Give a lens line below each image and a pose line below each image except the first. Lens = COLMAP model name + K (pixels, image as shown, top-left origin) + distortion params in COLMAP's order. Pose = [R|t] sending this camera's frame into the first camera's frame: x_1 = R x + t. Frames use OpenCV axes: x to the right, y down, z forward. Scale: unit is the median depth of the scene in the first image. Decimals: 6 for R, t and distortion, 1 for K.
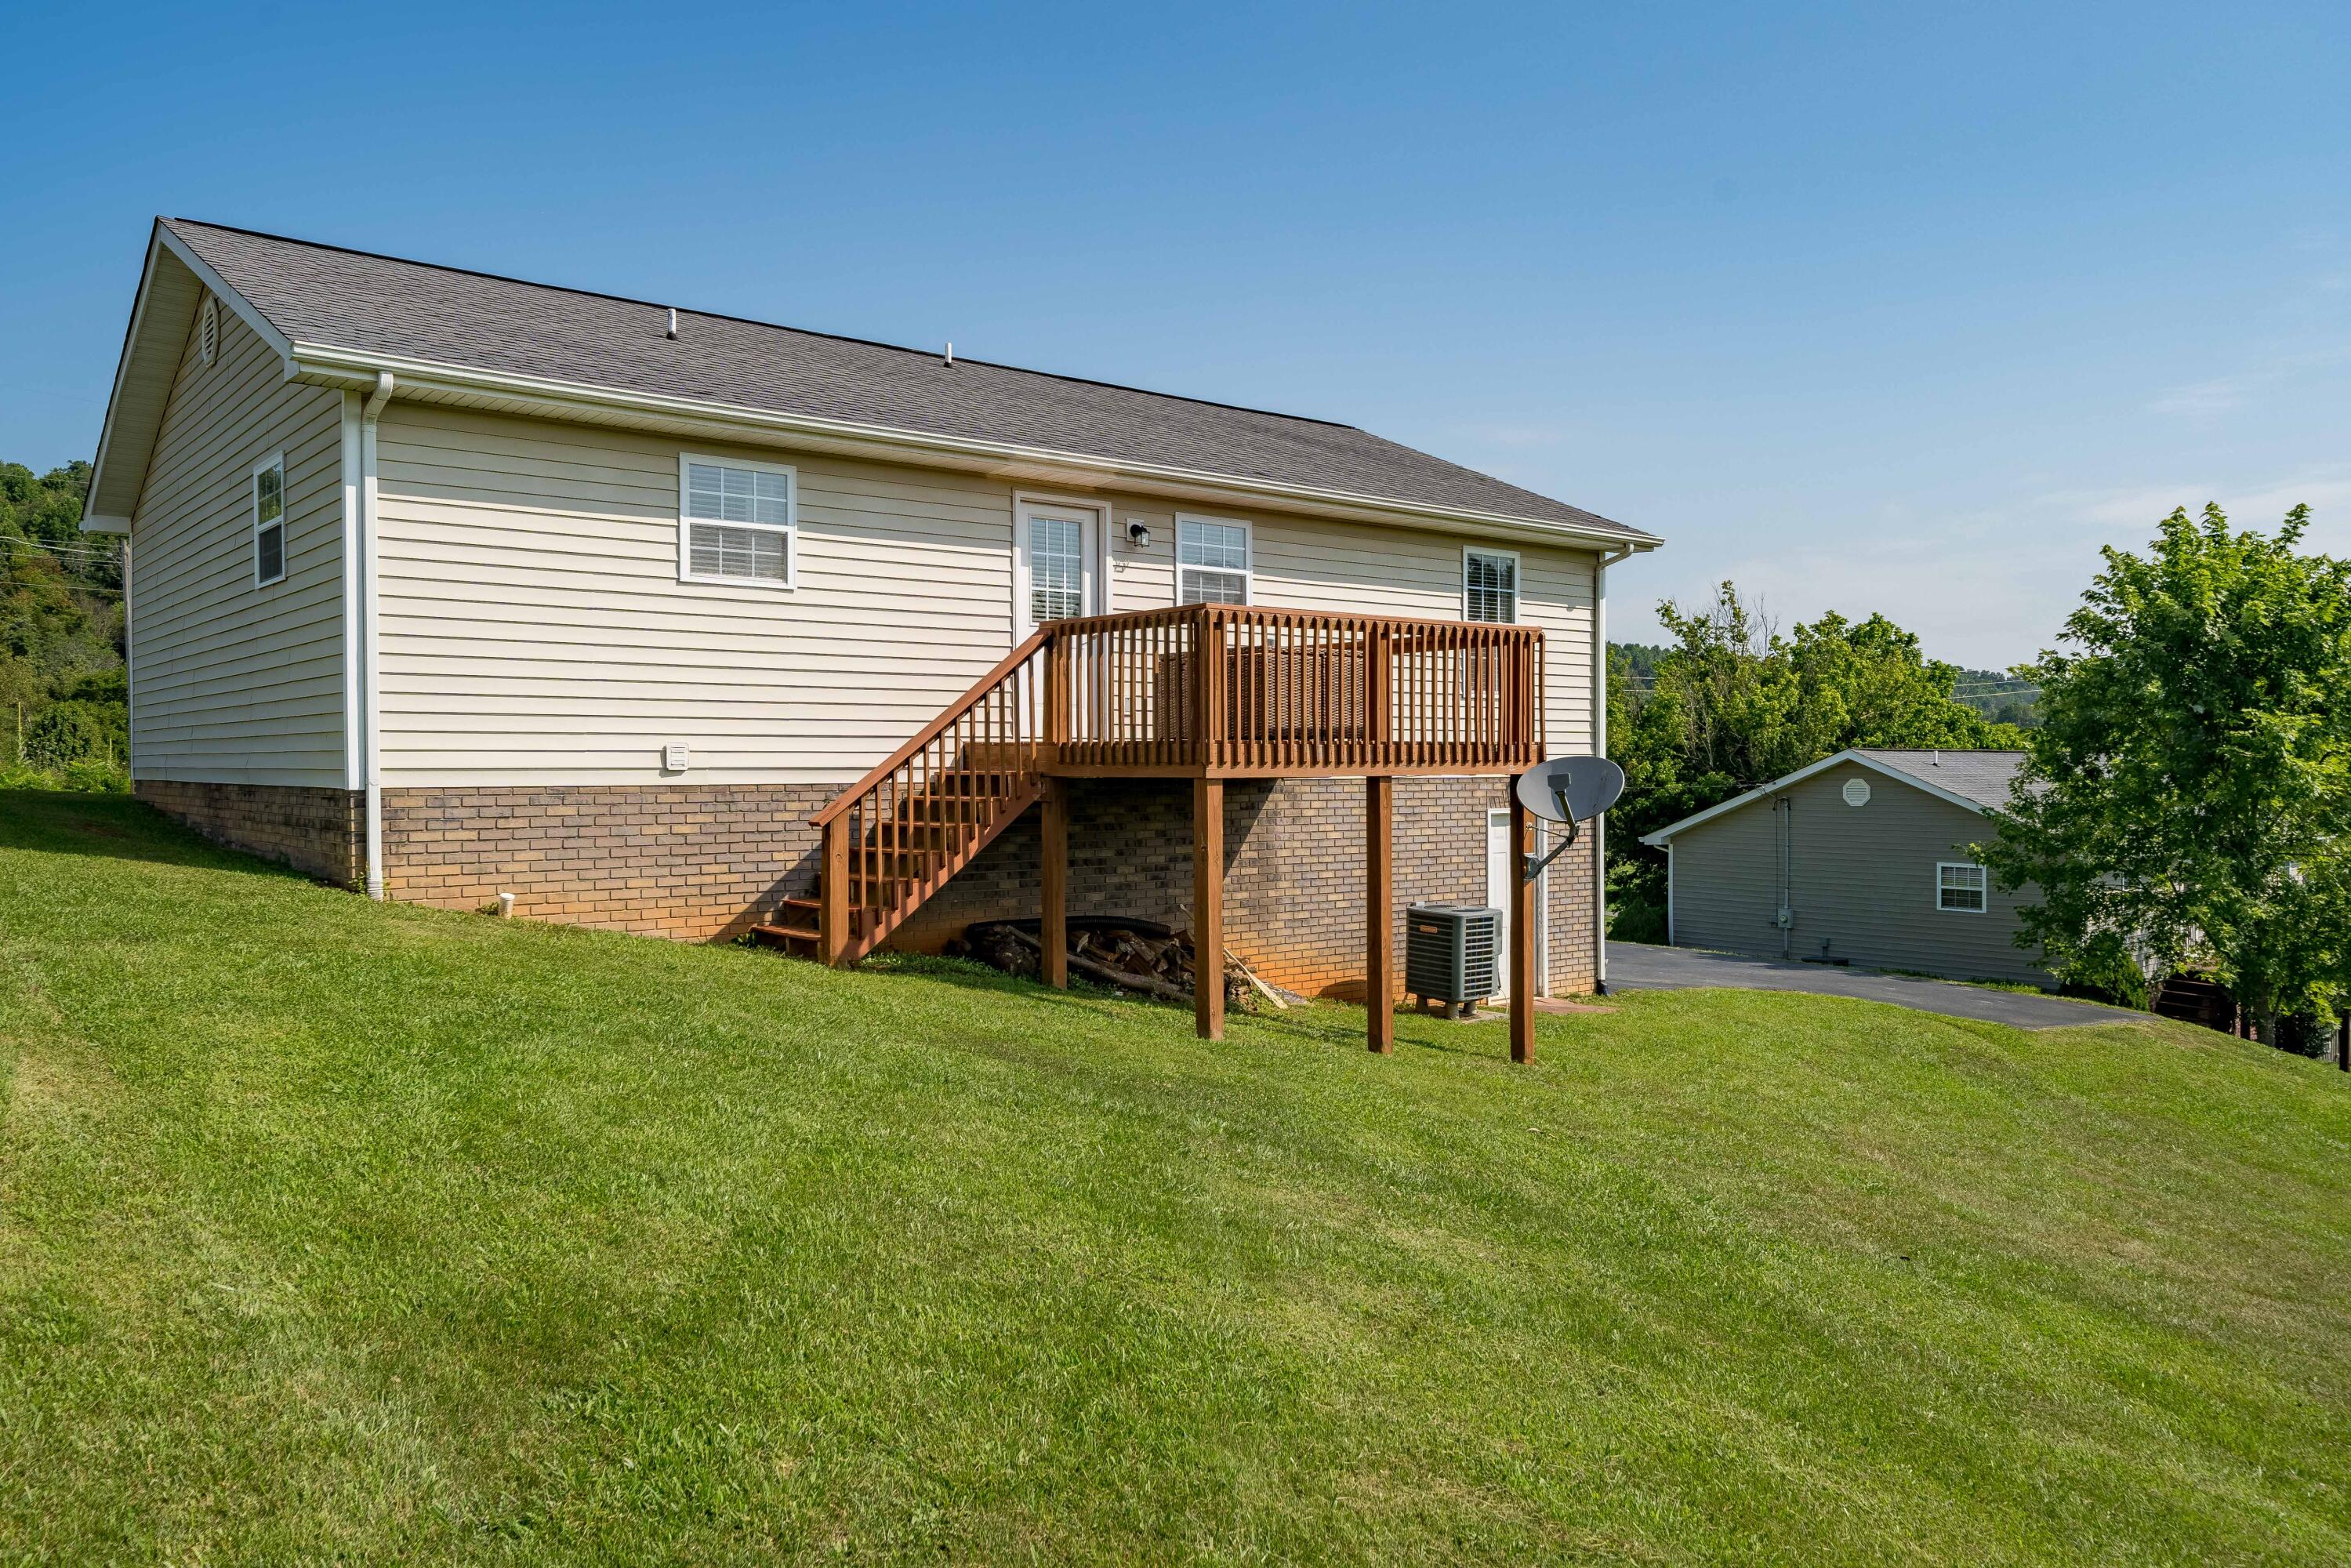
lens RADIAL K [[1728.6, 0, 1198.5], [0, 1728.6, 785.6], [0, 0, 1]] dist [-0.005932, -0.001485]
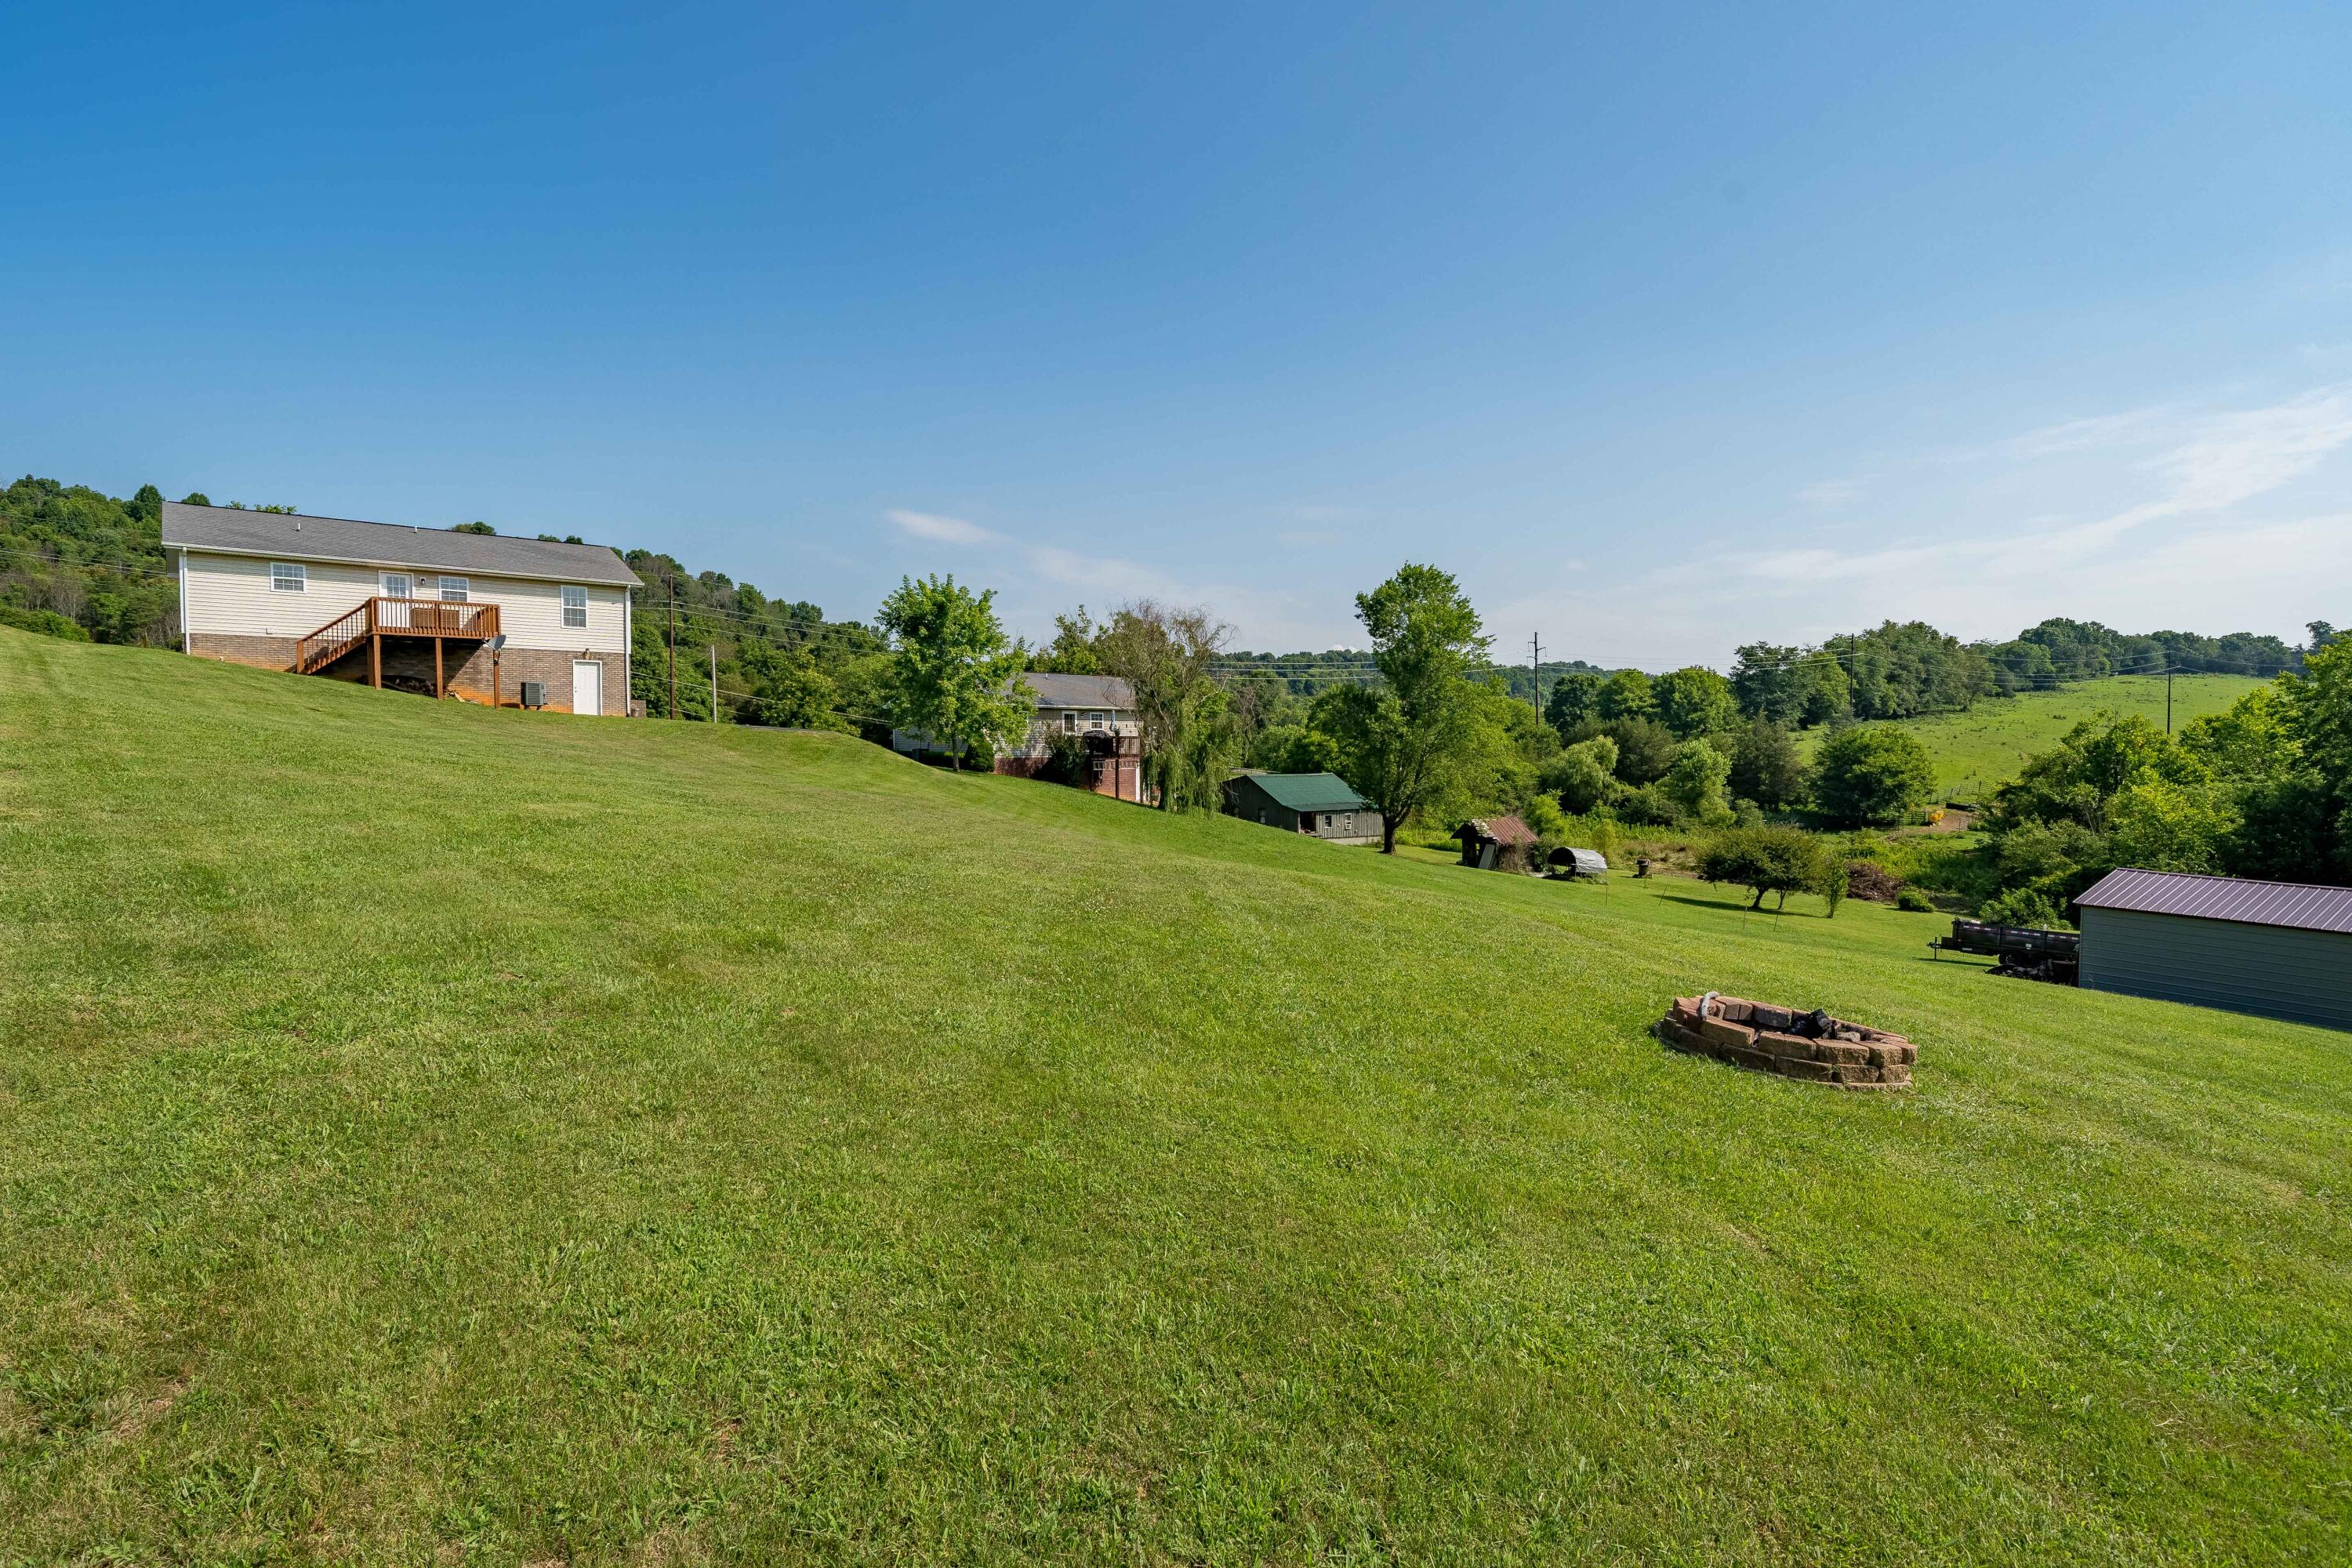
lens RADIAL K [[1065.7, 0, 1073.9], [0, 1065.7, 754.3], [0, 0, 1]] dist [0.005755, 0.000808]
pose [[0.999876, 0.005117, -0.014926, 1.736111], [-0.004903, 0.999885, 0.014351, 0.242255], [0.014997, -0.014276, 0.999786, -1.659438]]
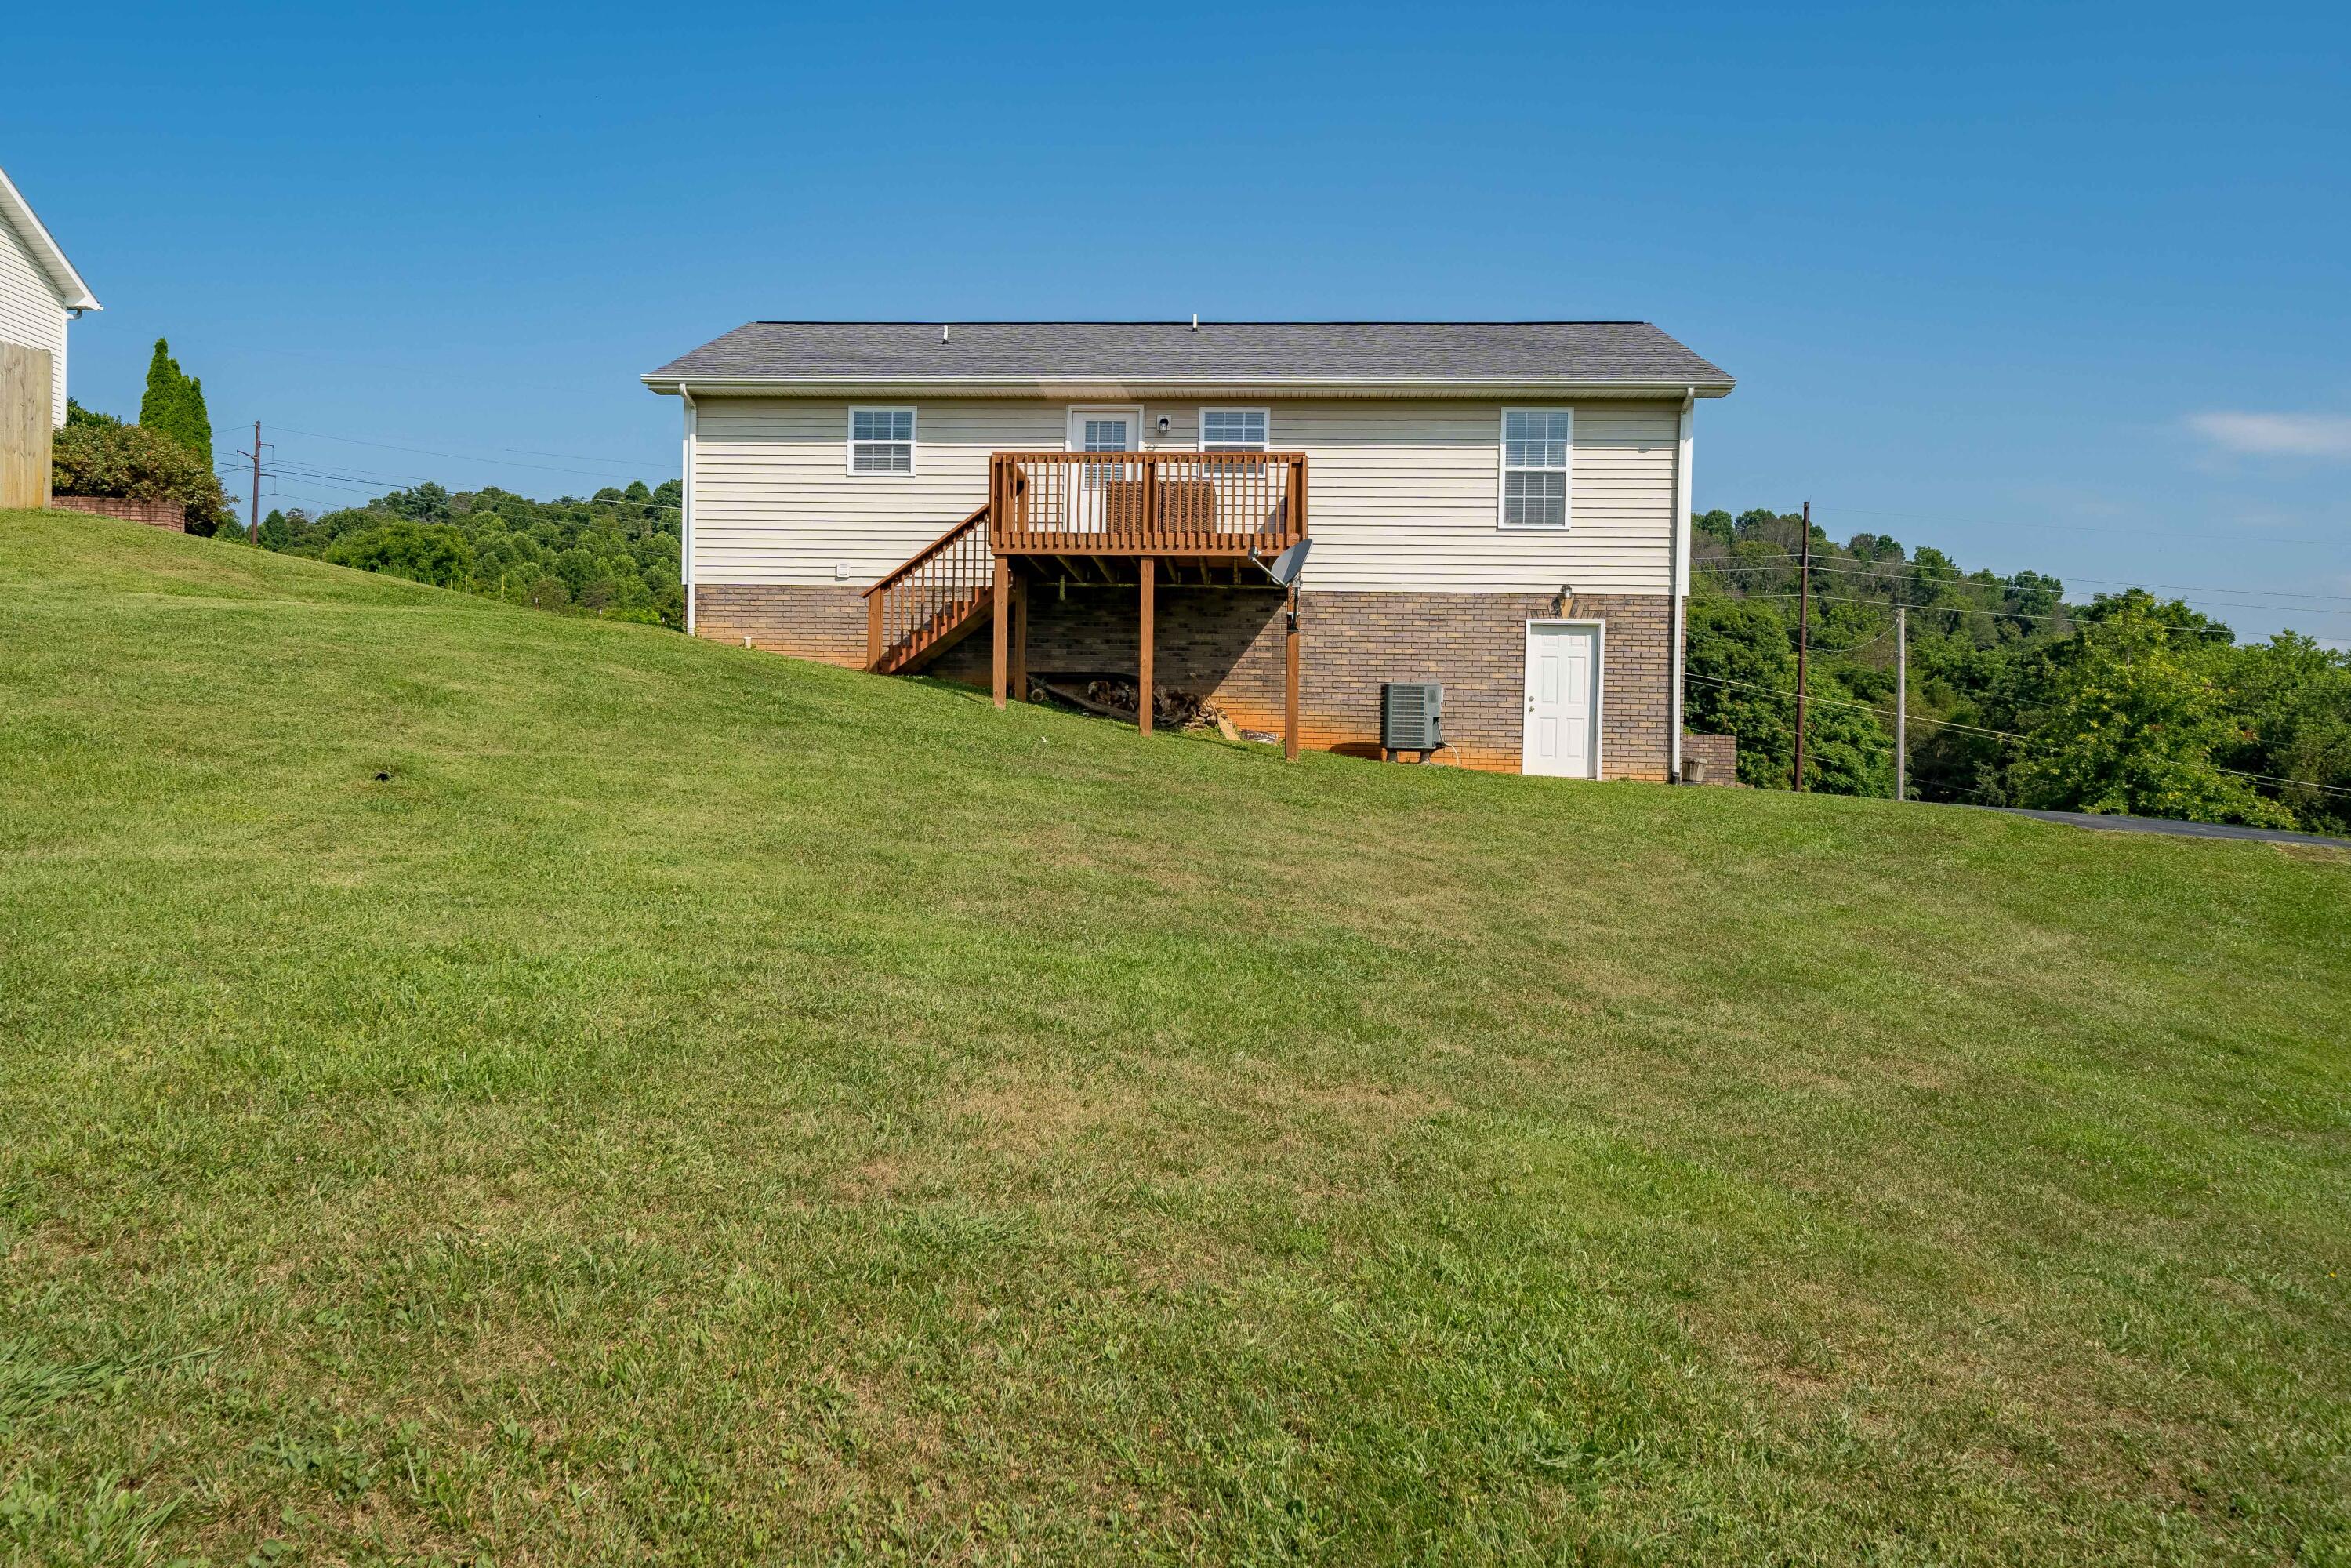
lens RADIAL K [[1728.6, 0, 1085.1], [0, 1728.6, 833.7], [0, 0, 1]] dist [-0.005932, -0.001485]
pose [[0.720367, 0.040204, -0.692427, 1.136671], [-0.025632, 0.999180, 0.031349, 0.193377], [0.693119, -0.004834, 0.720807, -0.159278]]
